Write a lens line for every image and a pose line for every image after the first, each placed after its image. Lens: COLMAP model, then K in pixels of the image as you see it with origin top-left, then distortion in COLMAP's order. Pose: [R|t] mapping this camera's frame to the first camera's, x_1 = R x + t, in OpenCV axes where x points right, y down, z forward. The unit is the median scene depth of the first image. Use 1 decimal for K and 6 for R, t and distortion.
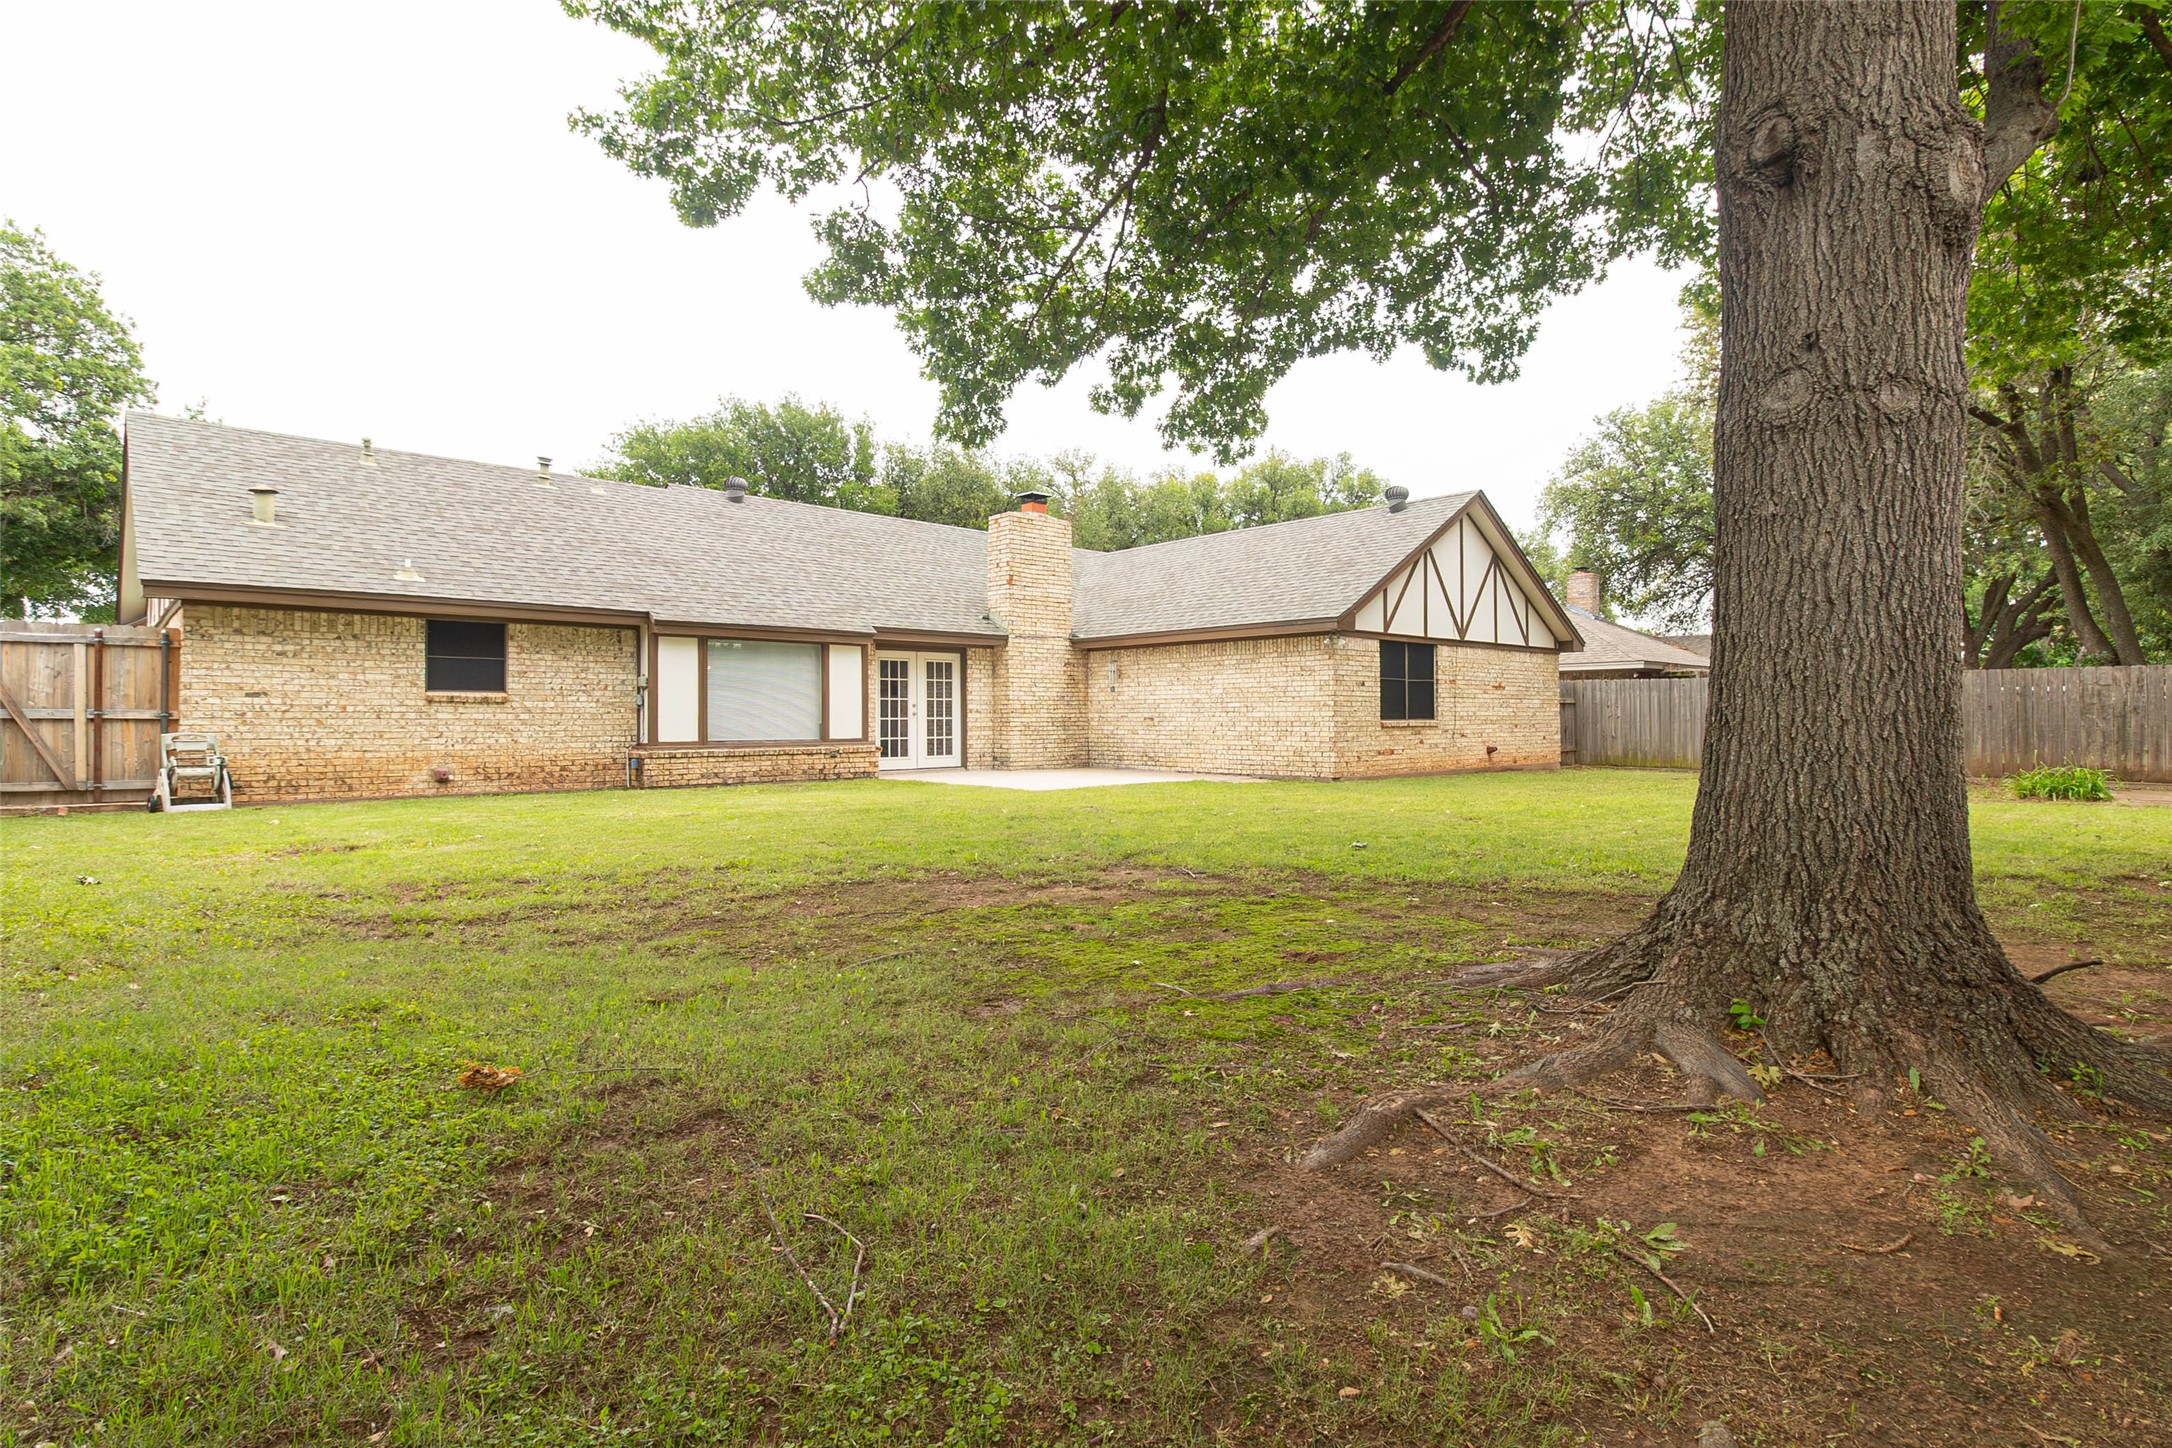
lens RADIAL K [[1019.5, 0, 1083.8], [0, 1019.5, 720.8], [0, 0, 1]] dist [0.004004, 0.003046]
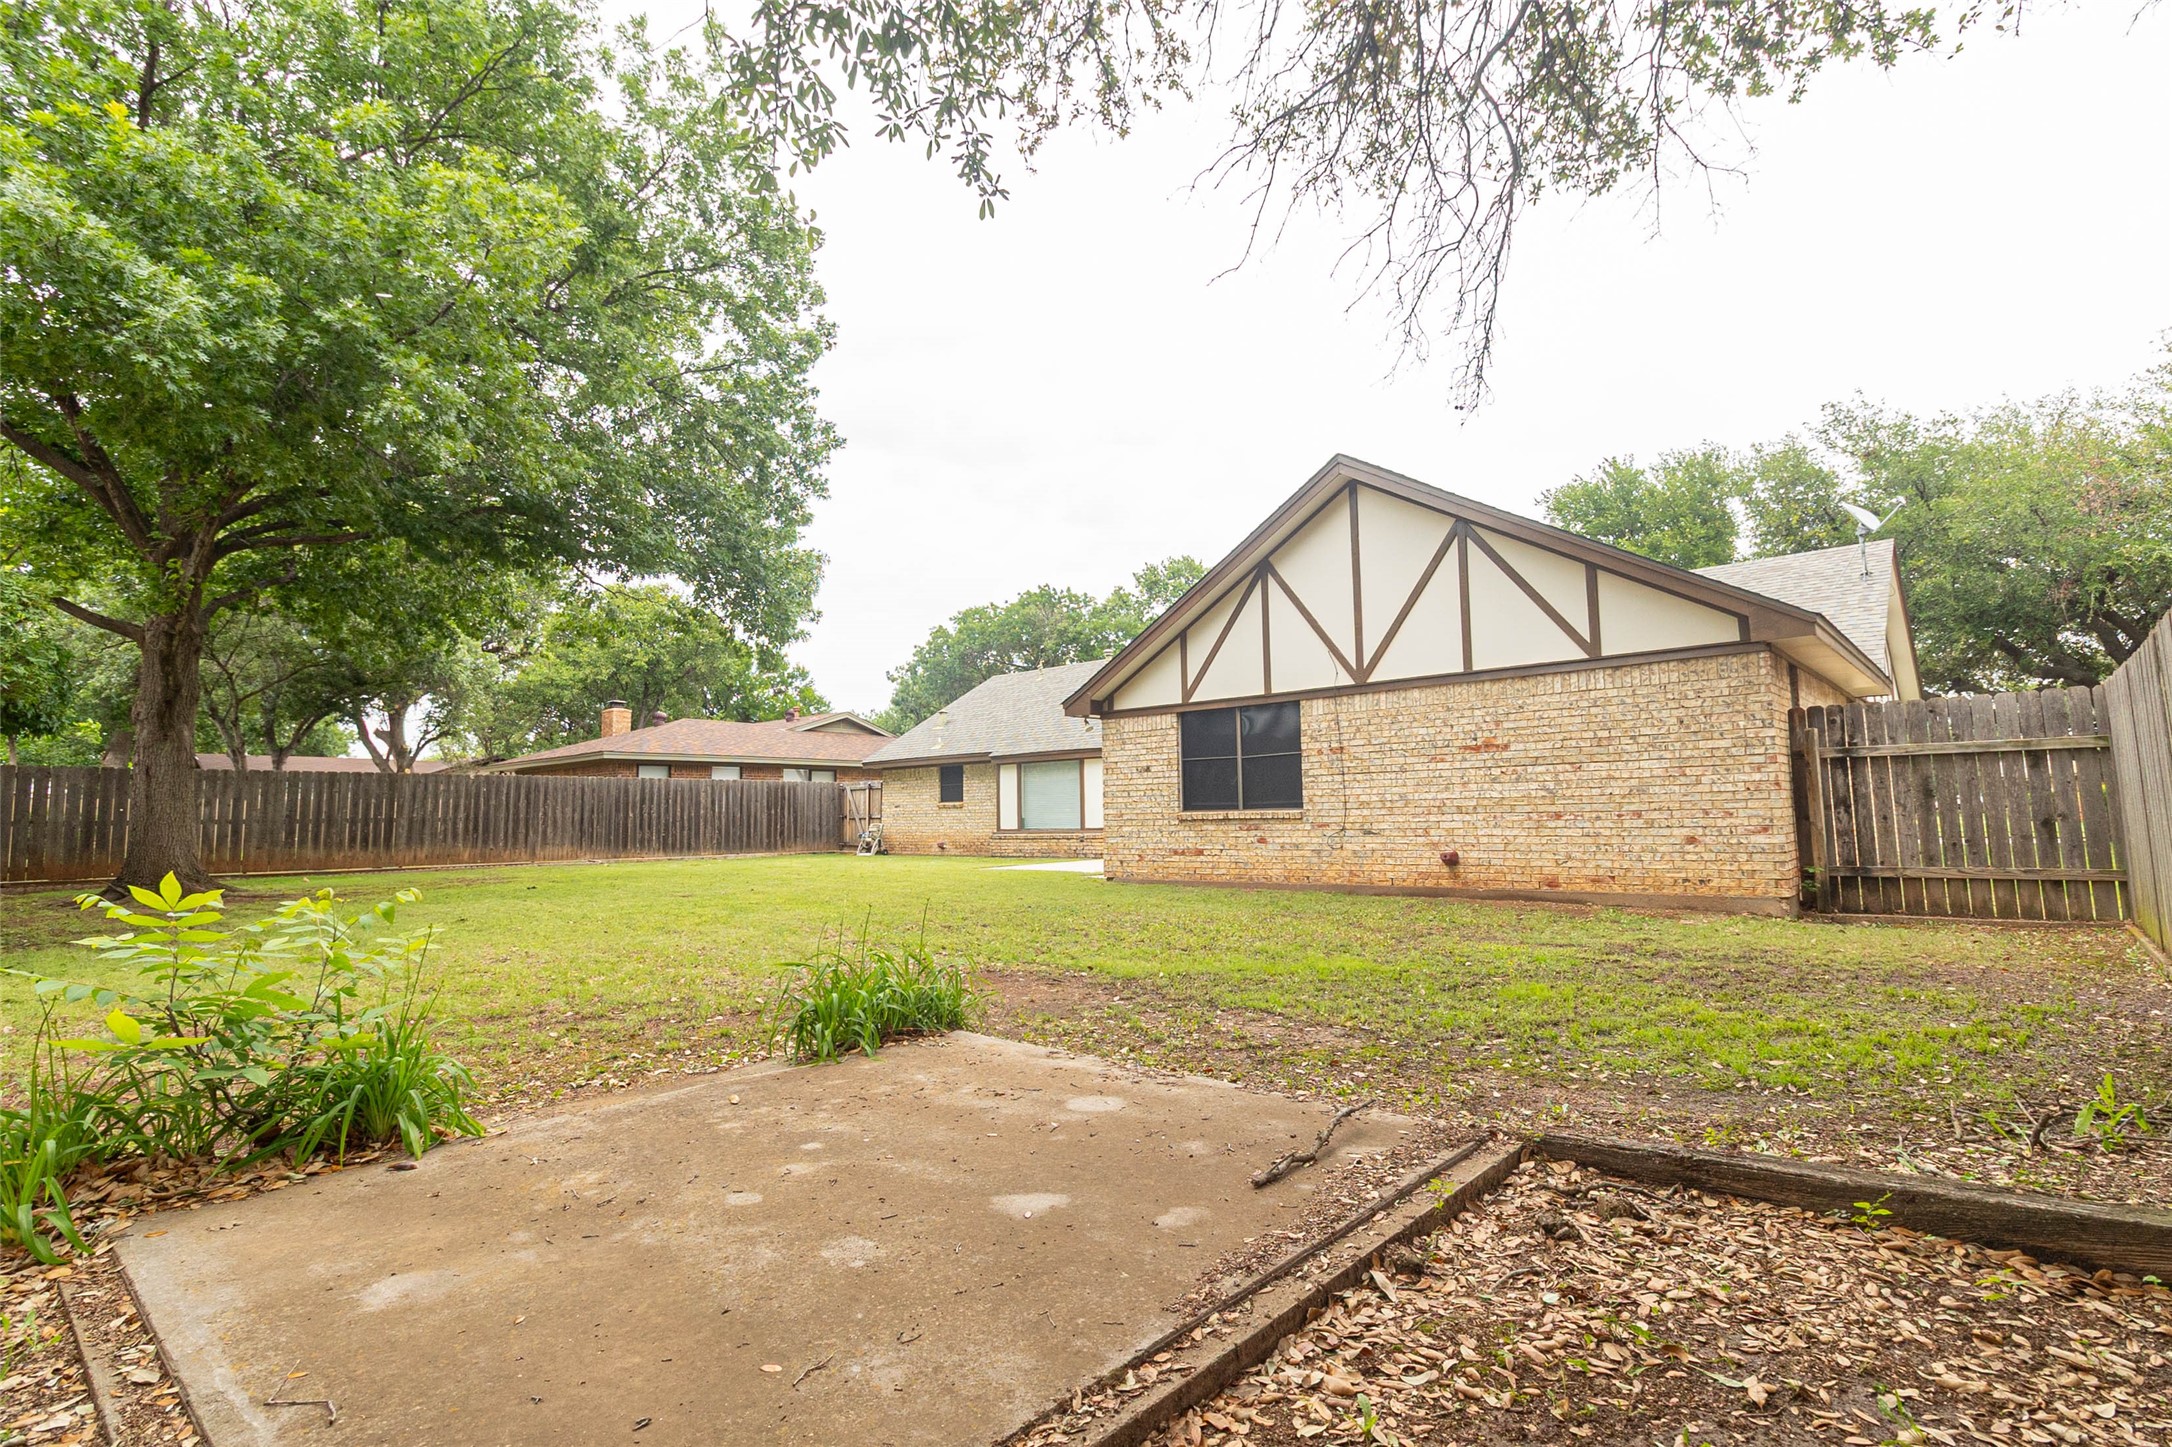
lens RADIAL K [[1019.5, 0, 1108.7], [0, 1019.5, 713.4], [0, 0, 1]] dist [0.004004, 0.003046]
pose [[0.119518, -0.100936, -0.987688, 1.050262], [0.014554, 0.994890, -0.099911, 0.001664], [0.992725, -0.002433, 0.120376, 0.816081]]
